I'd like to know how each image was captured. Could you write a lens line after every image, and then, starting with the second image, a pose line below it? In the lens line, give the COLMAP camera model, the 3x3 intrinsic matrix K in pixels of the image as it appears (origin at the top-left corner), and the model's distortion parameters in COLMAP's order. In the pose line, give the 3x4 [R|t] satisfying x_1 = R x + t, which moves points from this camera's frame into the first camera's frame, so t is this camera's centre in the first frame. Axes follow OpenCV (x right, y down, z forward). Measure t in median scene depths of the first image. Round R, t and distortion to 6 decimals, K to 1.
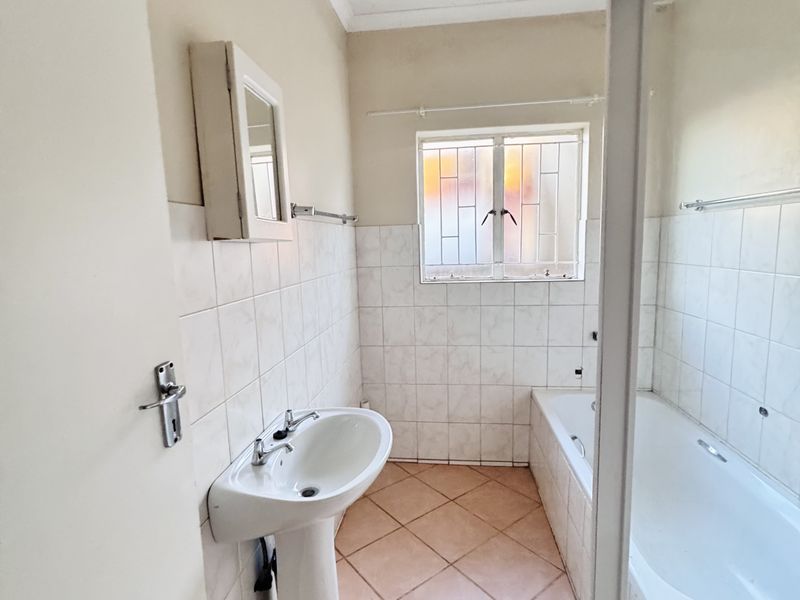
lens RADIAL K [[427.8, 0, 400.1], [0, 427.8, 298.0], [0, 0, 1]] dist [-0.004922, 0.000924]
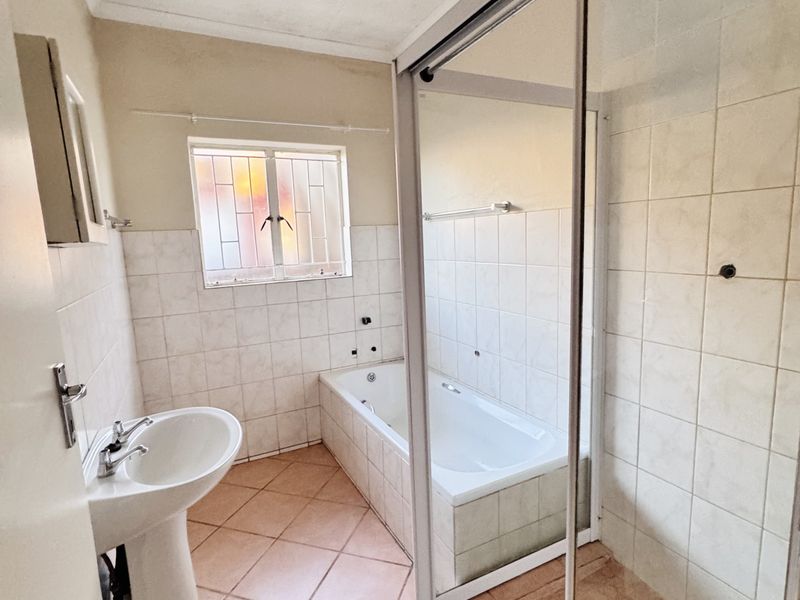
lens RADIAL K [[427.8, 0, 400.1], [0, 427.8, 298.0], [0, 0, 1]] dist [-0.004922, 0.000924]
pose [[0.831669, -0.082427, 0.549120, -0.122891], [0.090070, 0.995850, 0.013068, 0.015980], [-0.547918, 0.038591, 0.835642, -0.082446]]
